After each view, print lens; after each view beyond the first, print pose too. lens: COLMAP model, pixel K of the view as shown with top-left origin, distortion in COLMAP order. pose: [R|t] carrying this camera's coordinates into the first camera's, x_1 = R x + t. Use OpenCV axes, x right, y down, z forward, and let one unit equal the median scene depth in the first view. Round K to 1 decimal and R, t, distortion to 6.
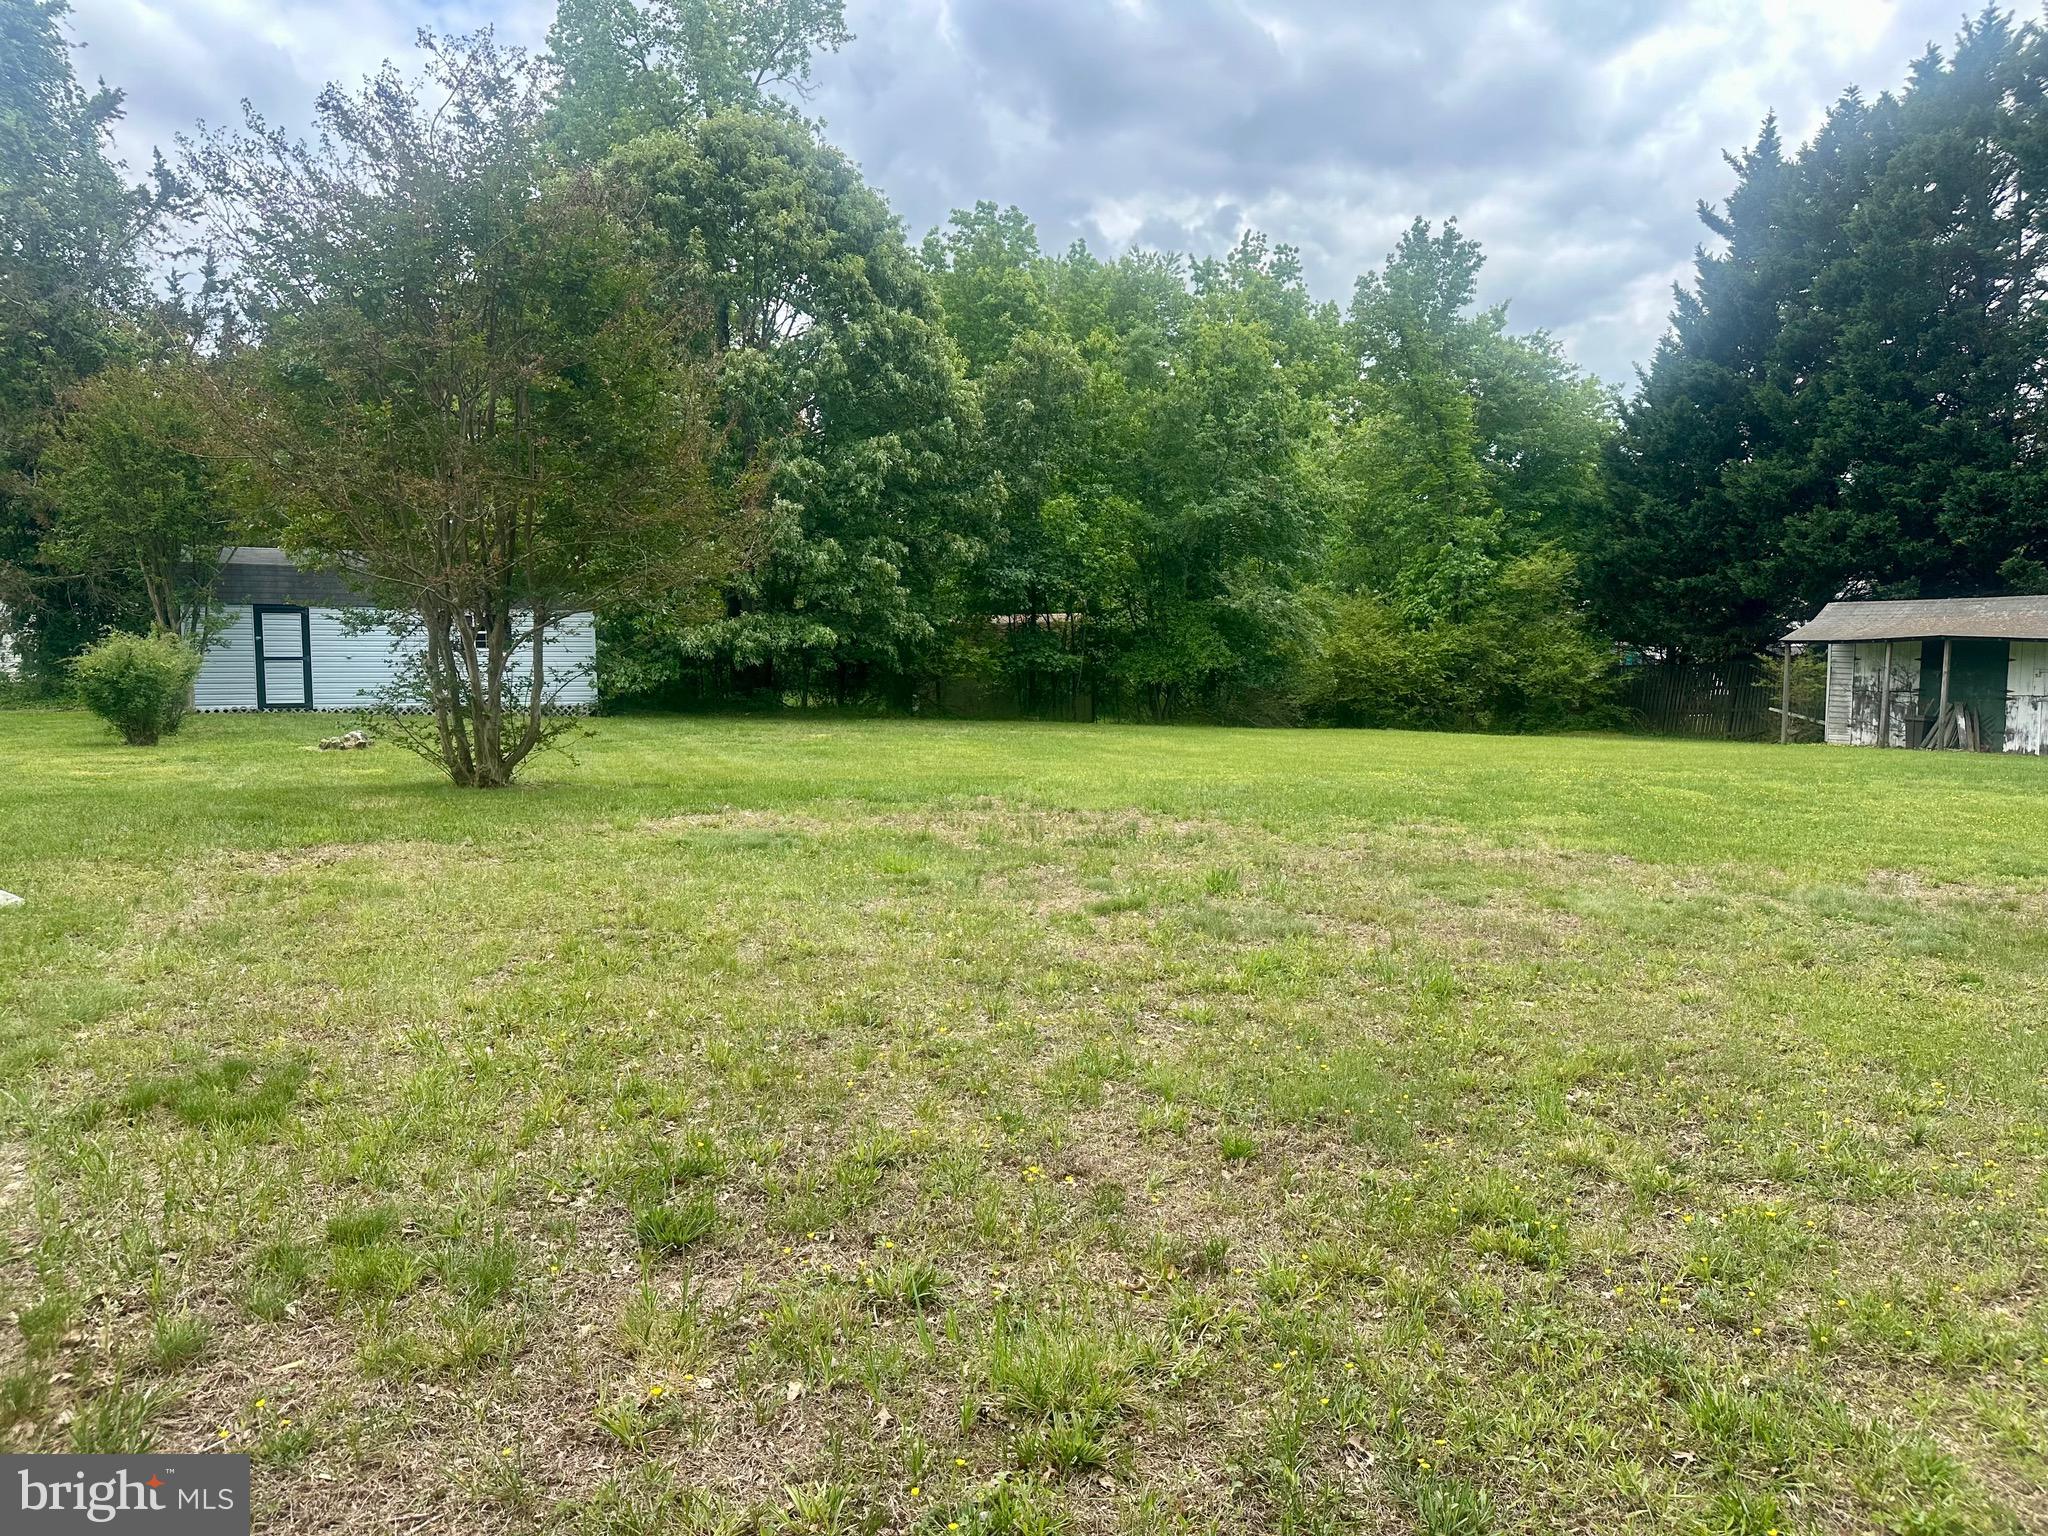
lens RADIAL K [[1426.0, 0, 1043.2], [0, 1426.0, 778.4], [0, 0, 1]] dist [0.037484, -0.035062]
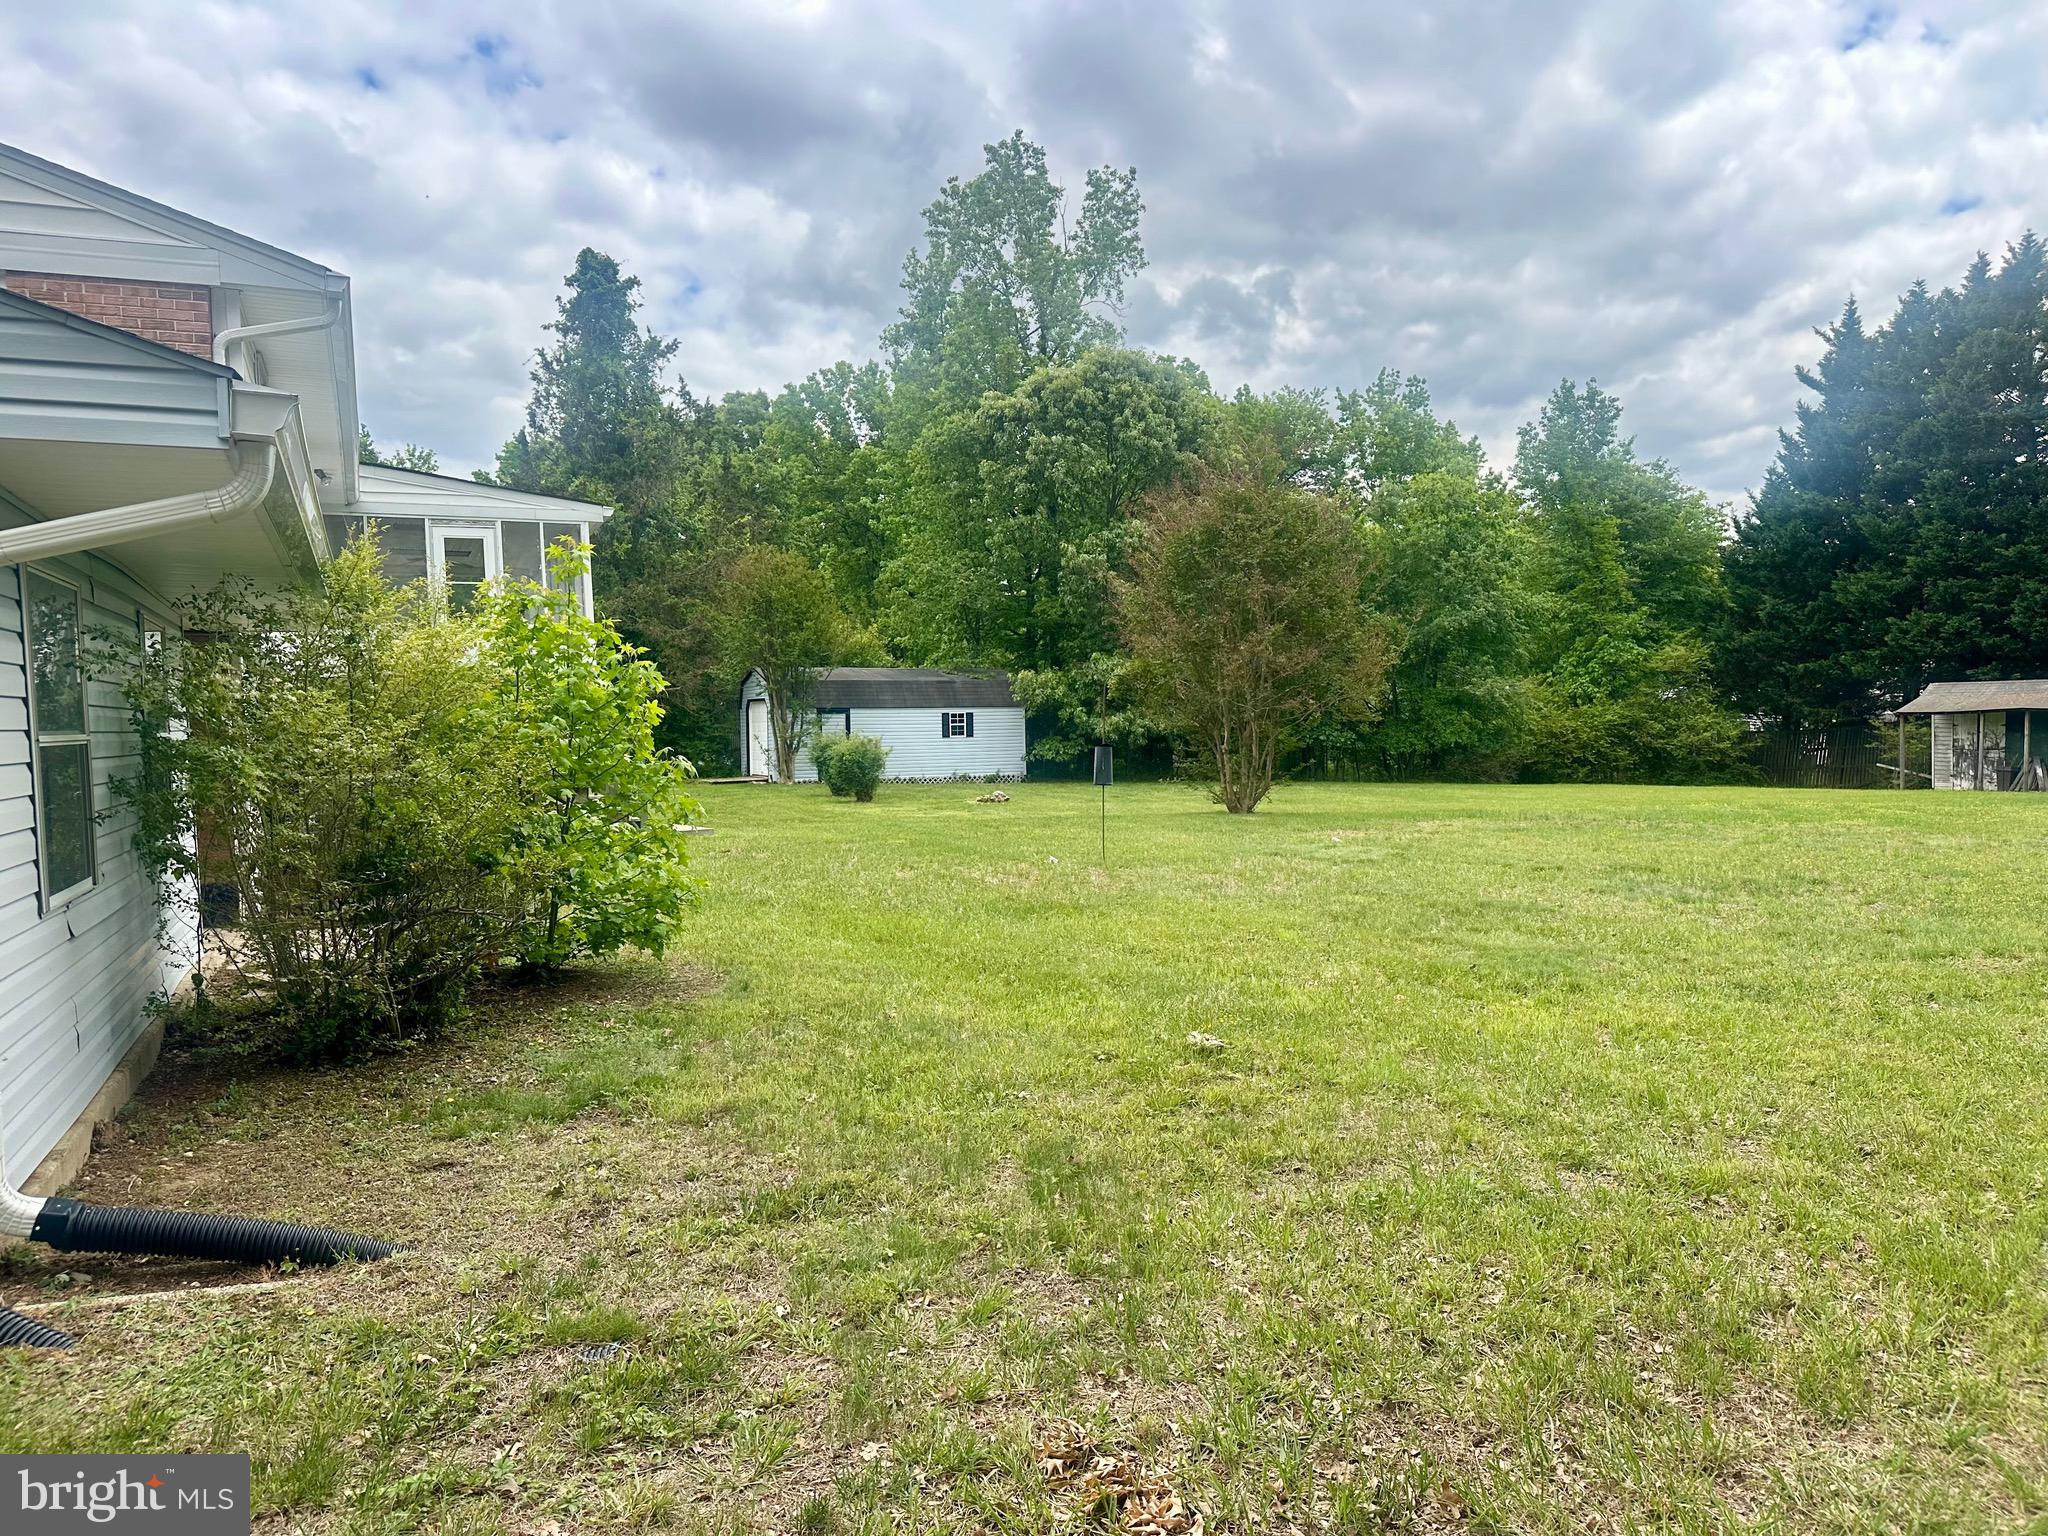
lens RADIAL K [[1426.0, 0, 1039.1], [0, 1426.0, 769.1], [0, 0, 1]] dist [0.037484, -0.035062]
pose [[0.999703, -0.015930, -0.018423, -0.210669], [0.014896, 0.998379, -0.054938, 0.014532], [0.019268, 0.054647, 0.998320, -0.280543]]
